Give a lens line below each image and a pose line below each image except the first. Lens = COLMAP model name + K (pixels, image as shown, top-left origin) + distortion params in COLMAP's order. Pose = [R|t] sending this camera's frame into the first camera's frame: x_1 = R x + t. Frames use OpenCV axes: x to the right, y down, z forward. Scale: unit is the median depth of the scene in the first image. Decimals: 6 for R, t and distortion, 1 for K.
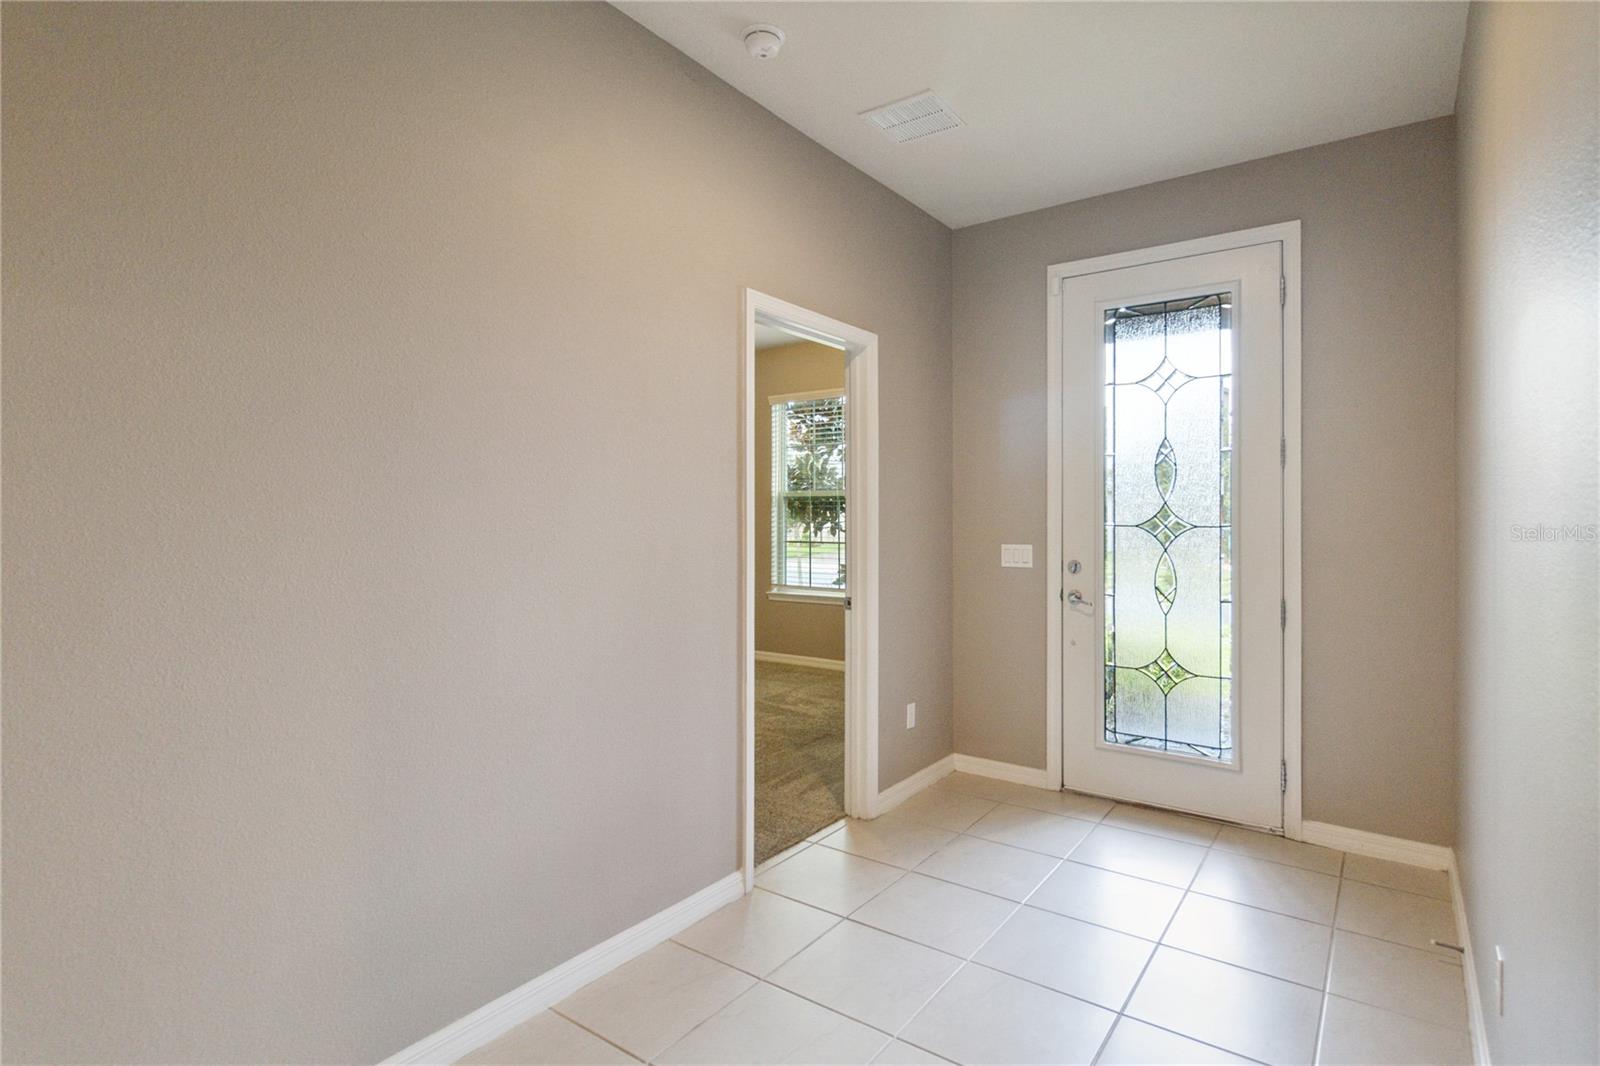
lens RADIAL K [[809.7, 0, 800.6], [0, 809.7, 529.0], [0, 0, 1]] dist [0.004259, -0.000429]
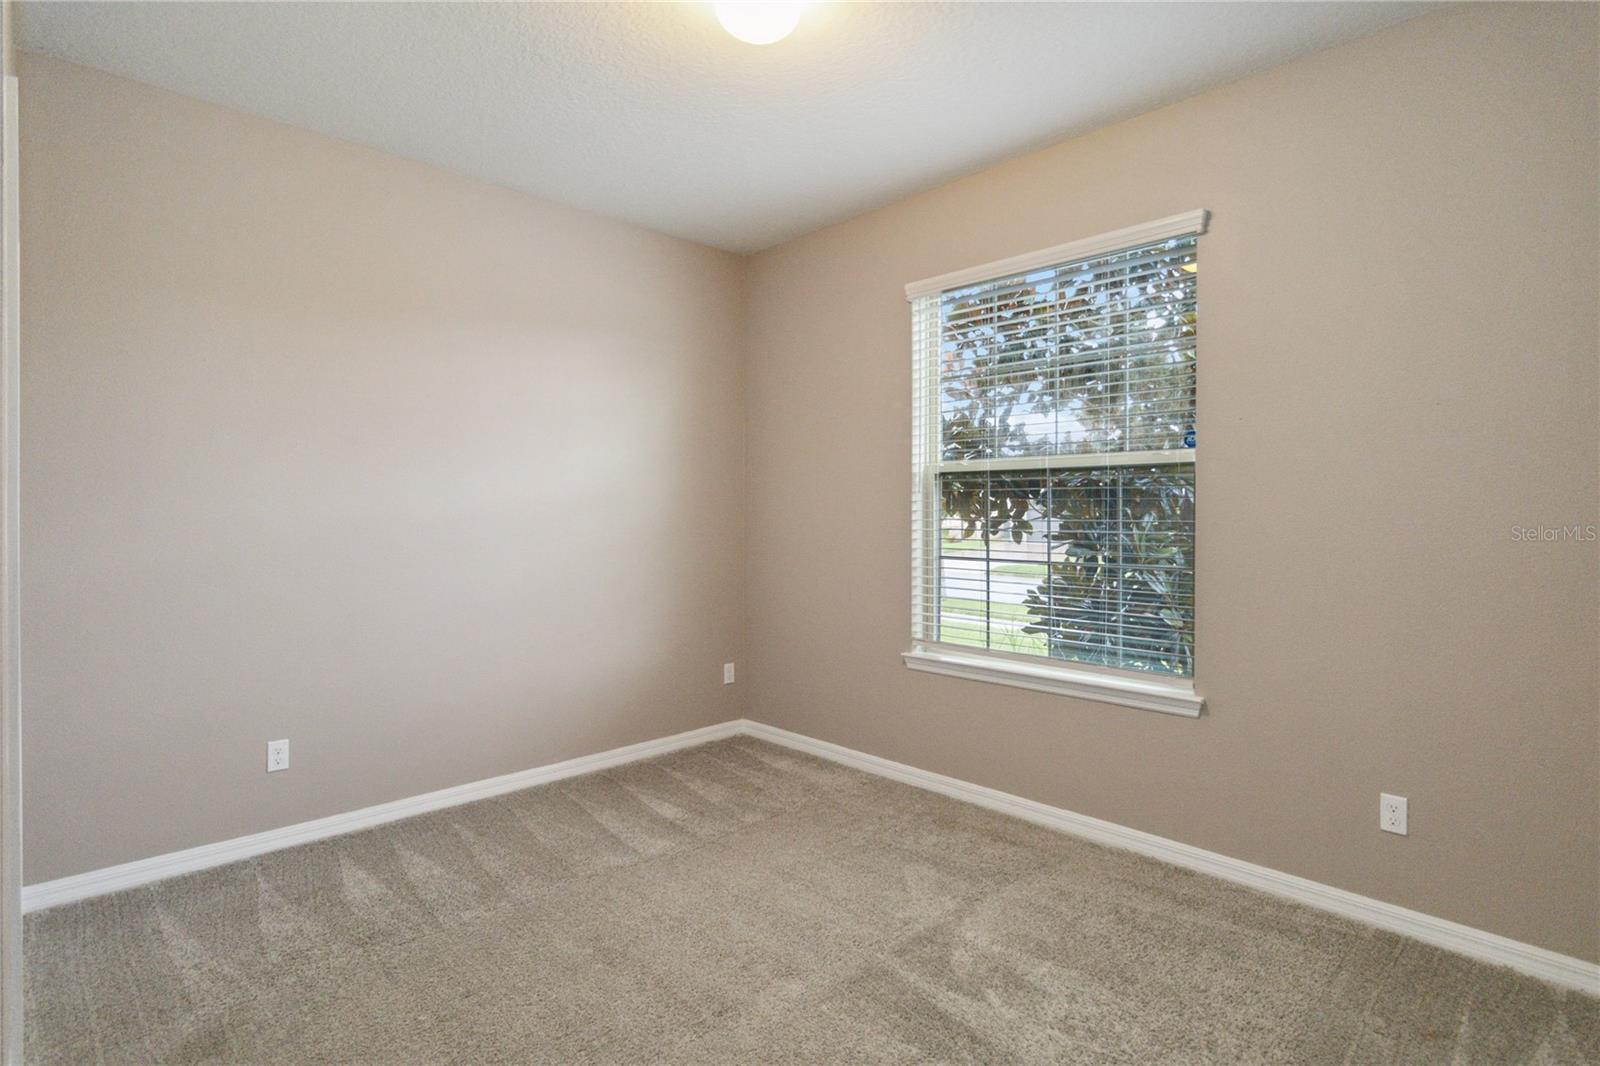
lens RADIAL K [[809.7, 0, 798.0], [0, 809.7, 531.1], [0, 0, 1]] dist [0.004259, -0.000429]
pose [[0.985430, -0.000834, -0.170079, -0.018522], [0.002669, 0.999941, 0.010558, -0.007483], [0.170060, -0.010858, 0.985374, 0.452586]]
